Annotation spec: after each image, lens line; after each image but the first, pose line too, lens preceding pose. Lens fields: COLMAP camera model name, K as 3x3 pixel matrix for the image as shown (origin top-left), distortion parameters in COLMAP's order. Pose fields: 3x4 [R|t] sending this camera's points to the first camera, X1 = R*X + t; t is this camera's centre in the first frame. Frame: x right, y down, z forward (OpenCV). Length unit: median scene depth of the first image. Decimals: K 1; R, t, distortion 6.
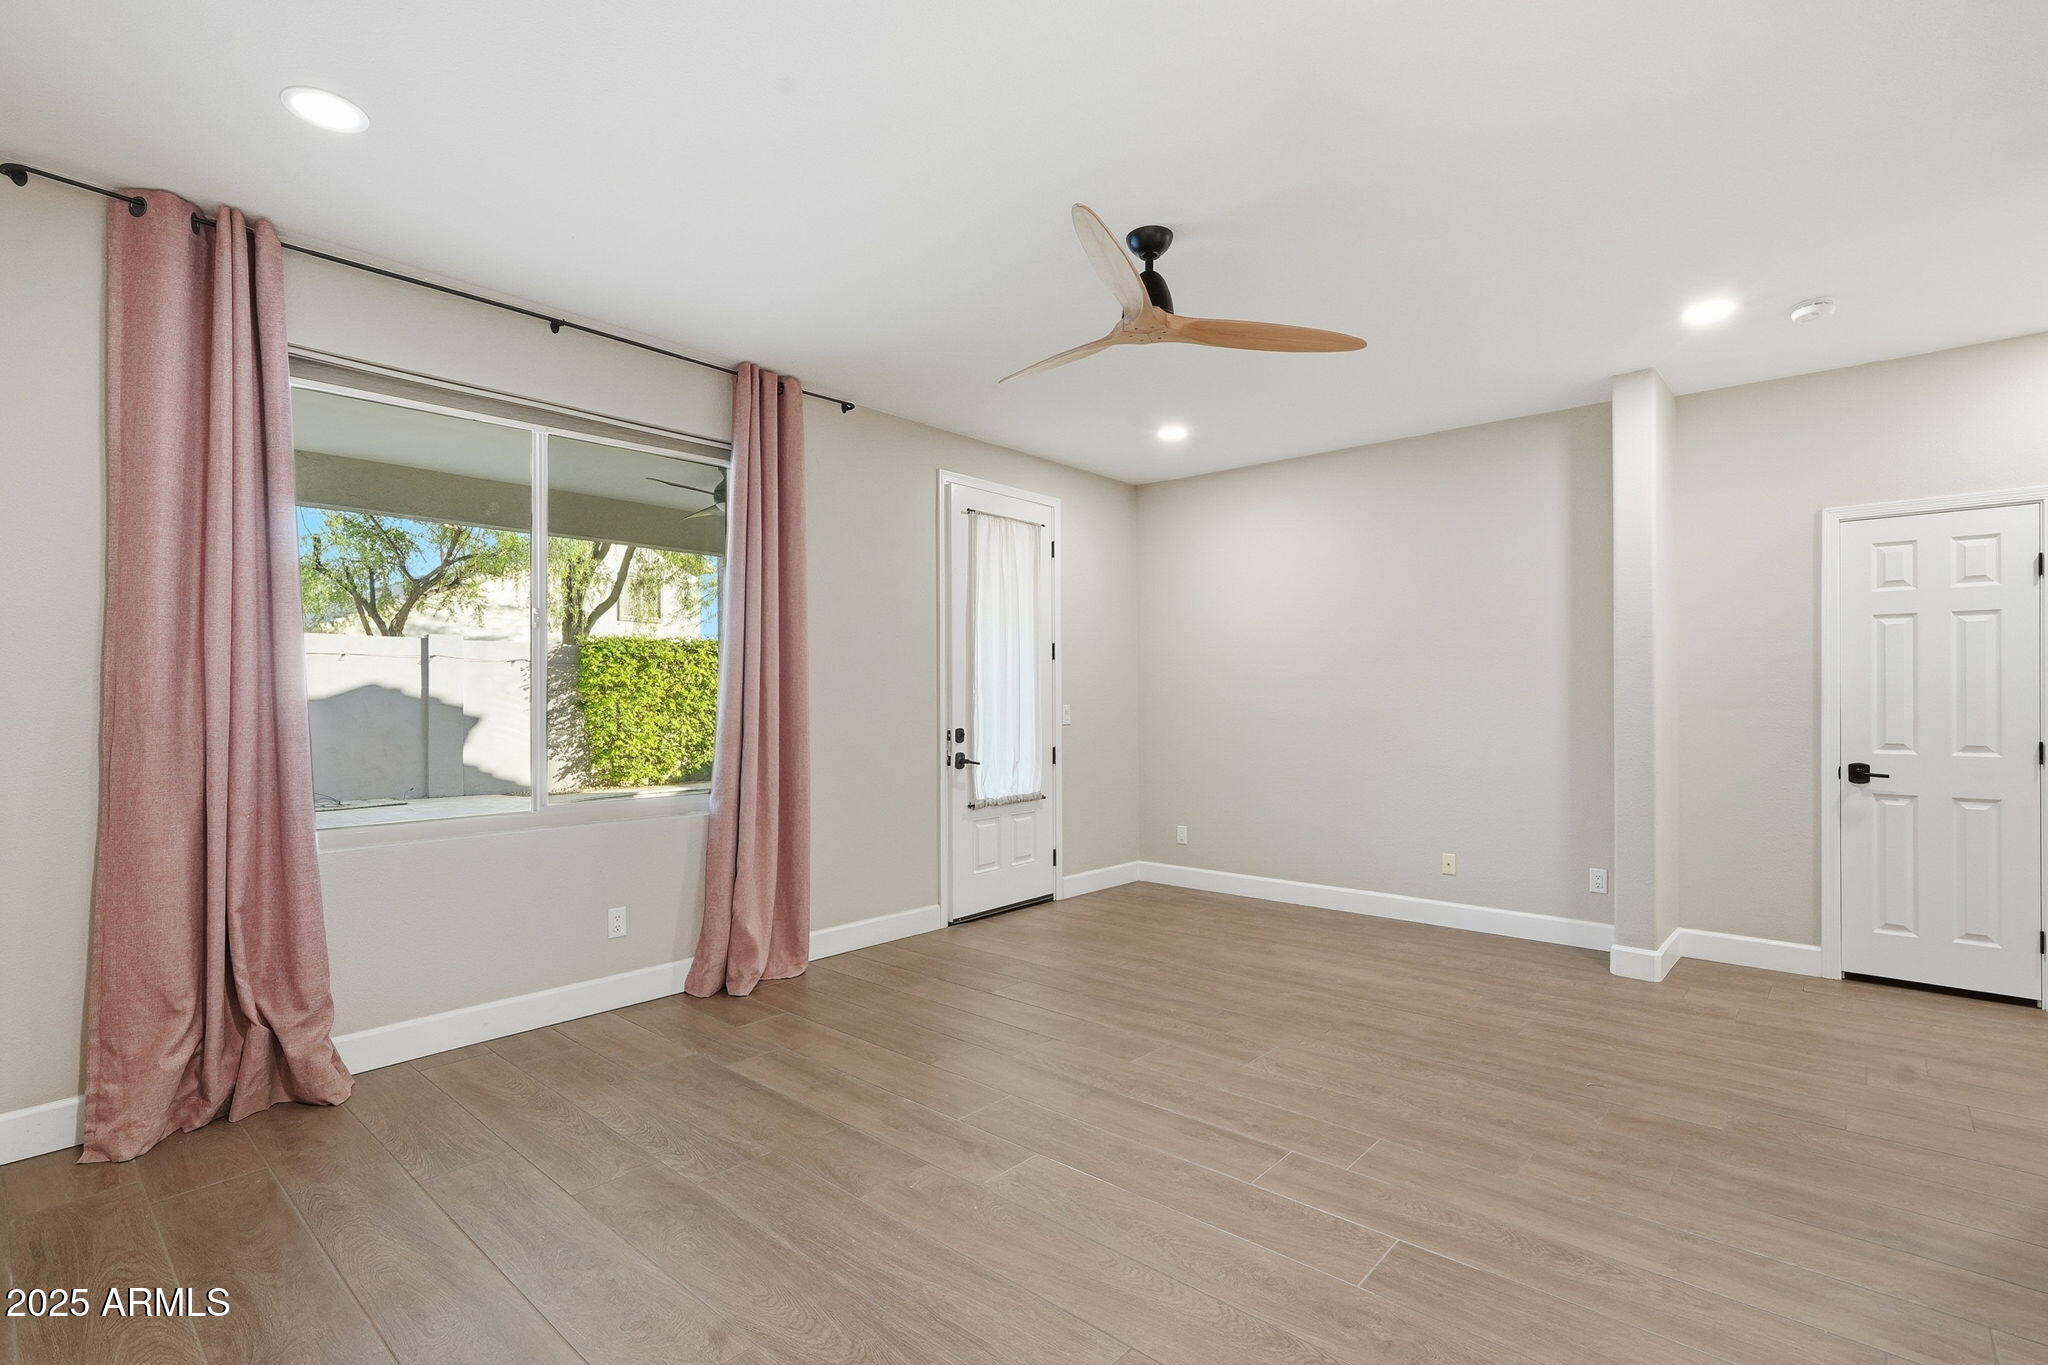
lens RADIAL K [[941.7, 0, 1008.7], [0, 941.7, 696.9], [0, 0, 1]] dist [0.003994, 0.000751]
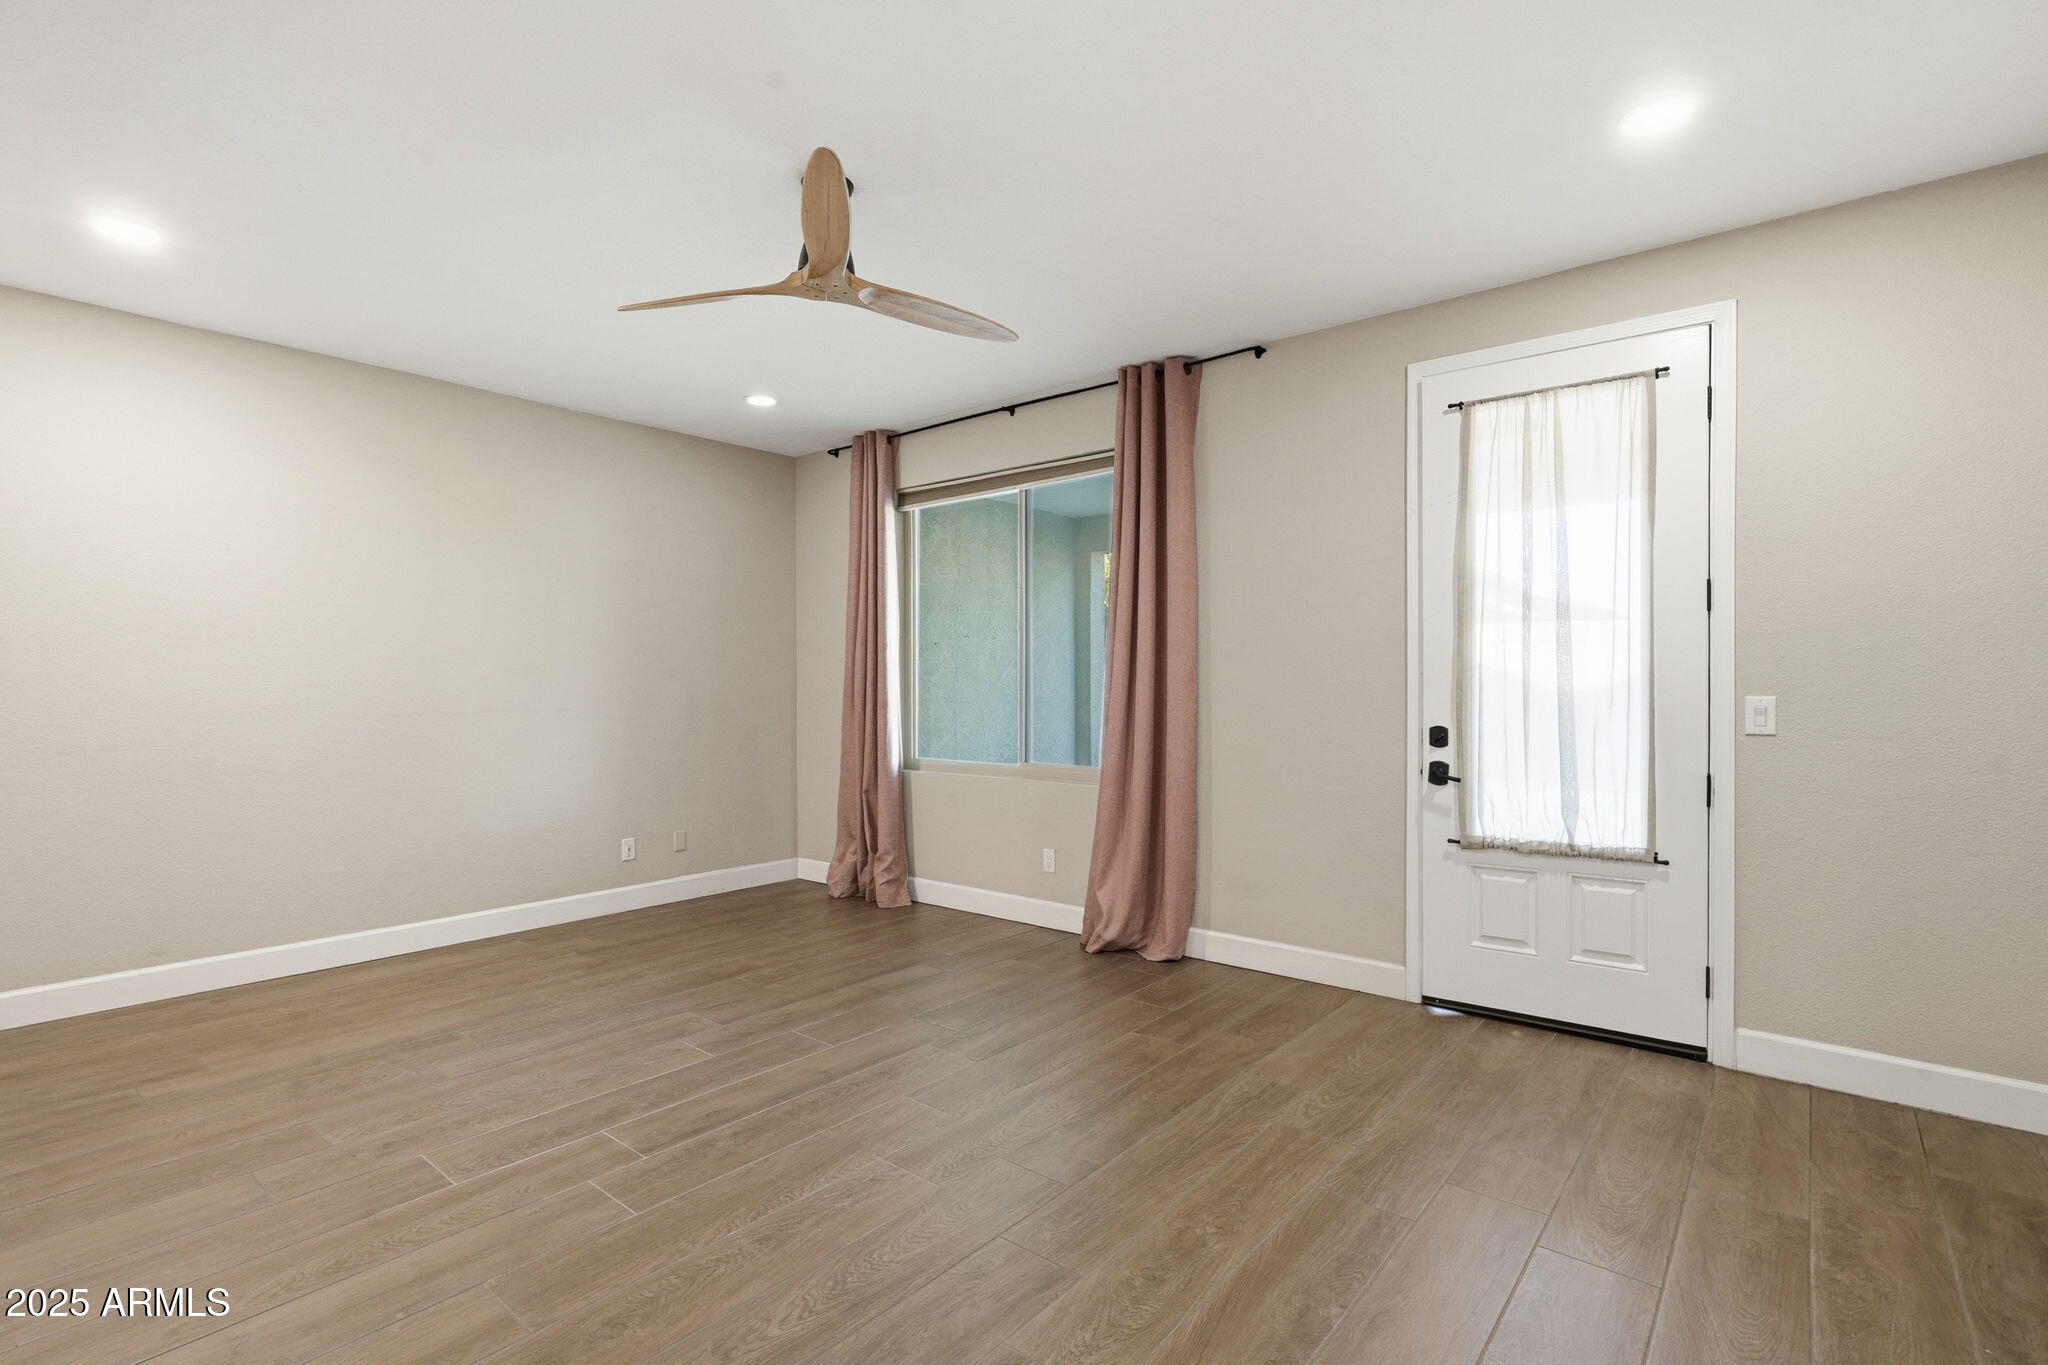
lens RADIAL K [[928.2, 0, 1005.7], [0, 928.2, 696.7], [0, 0, 1]] dist [-0.004291, 0.000139]
pose [[0.053504, 0.012033, -0.998495, 0.767624], [0.003165, 0.999920, 0.012220, 0.002098], [0.998563, -0.003814, 0.053462, 0.806259]]
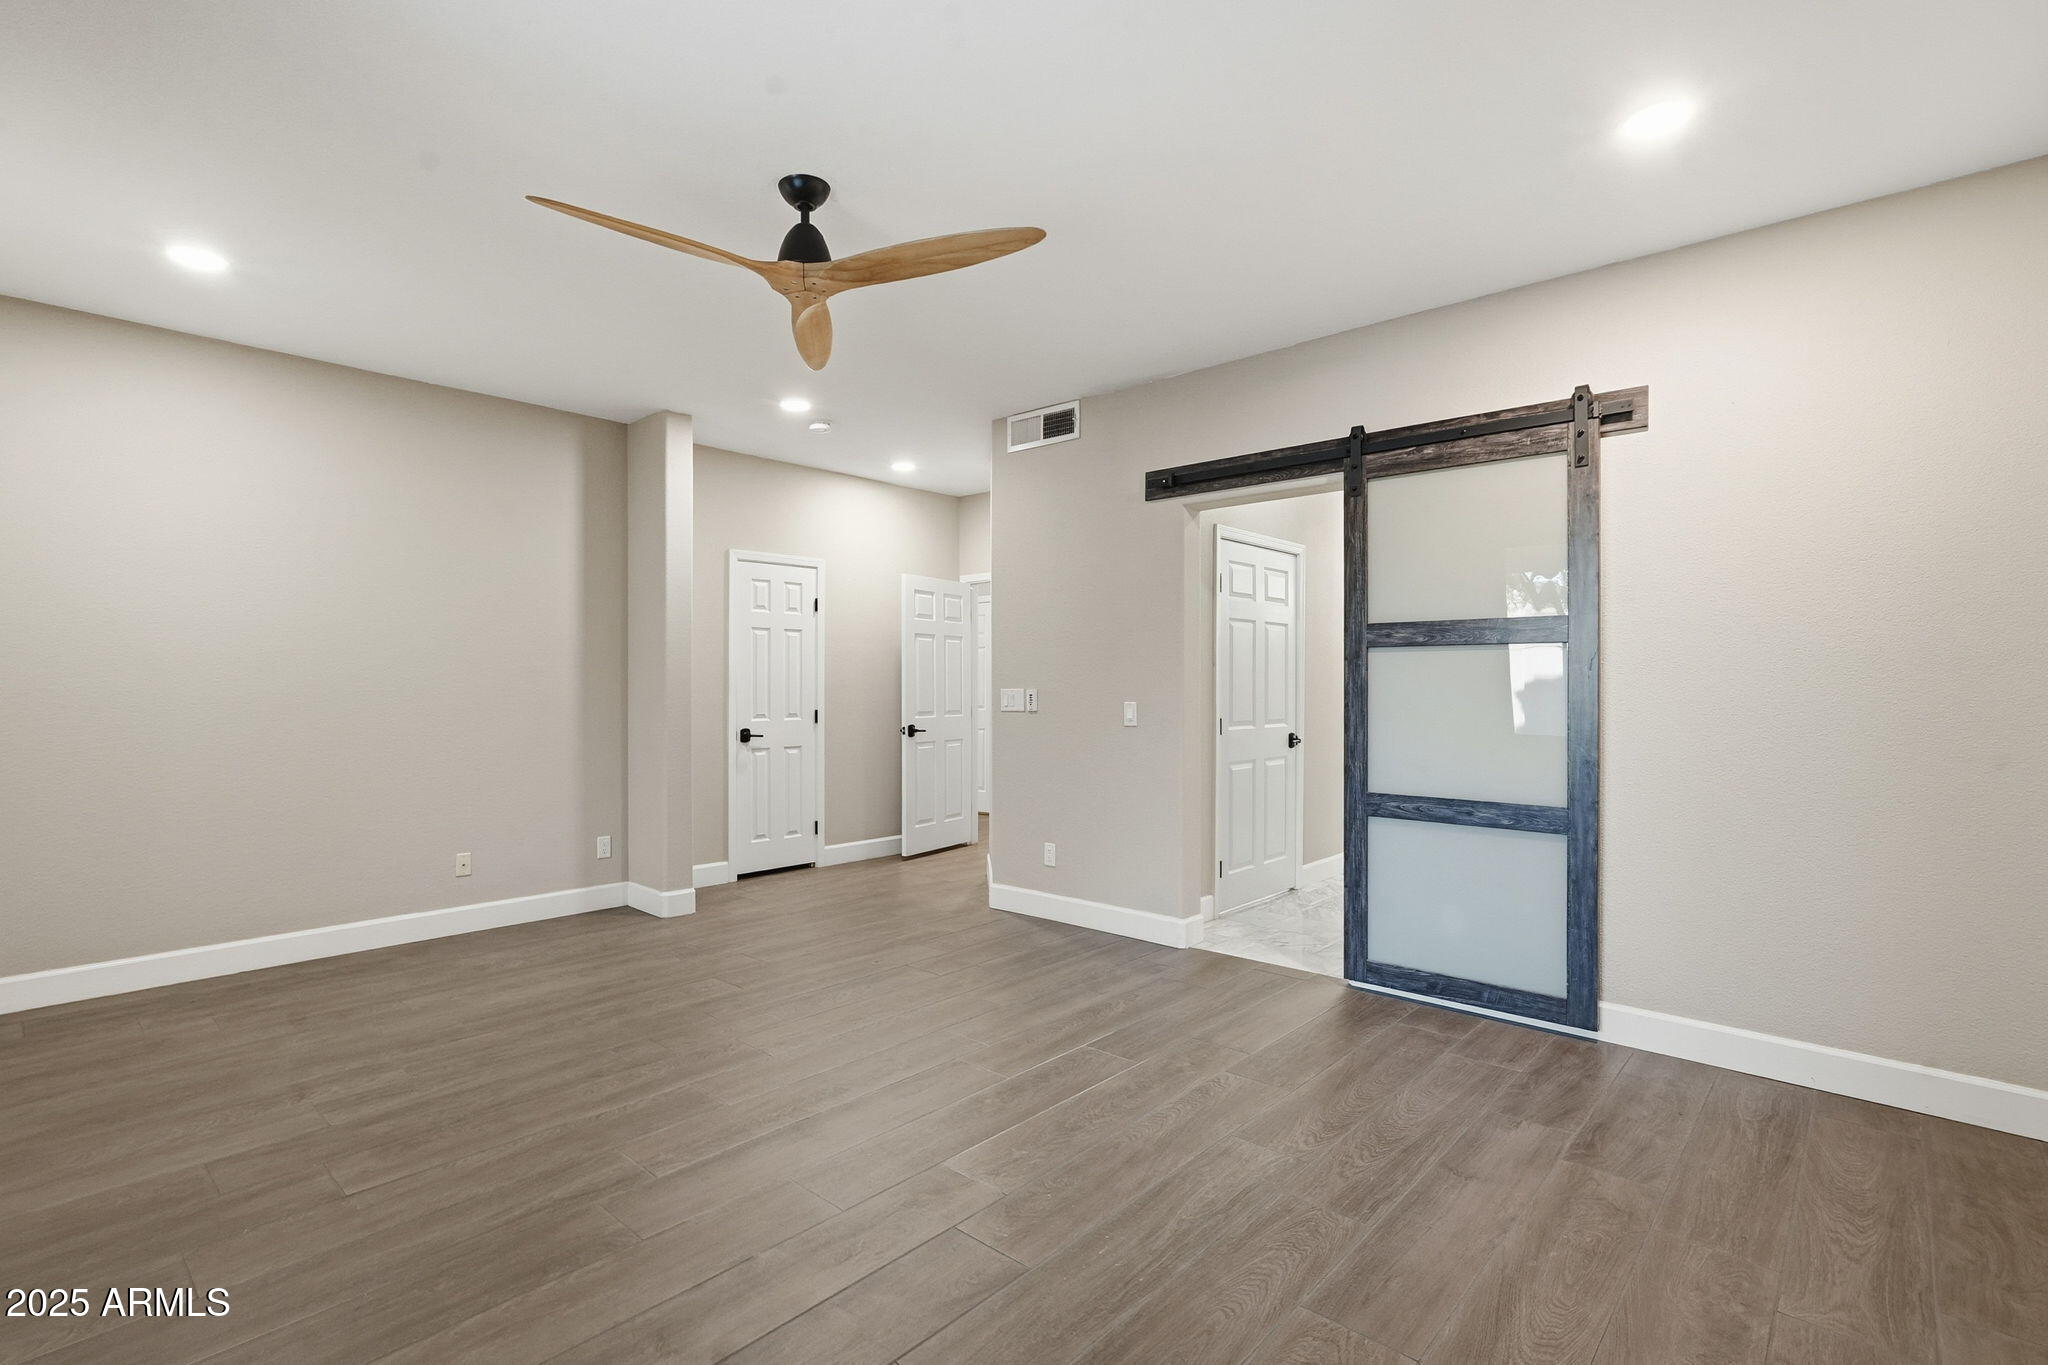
lens RADIAL K [[988.8, 0, 998.3], [0, 988.8, 678.9], [0, 0, 1]] dist [-0.000197, -0.000056]
pose [[0.009343, 0.007418, 0.999929, -0.590078], [-0.002829, 0.999969, -0.007392, 0.004144], [-0.999952, -0.002759, 0.009363, 0.573777]]
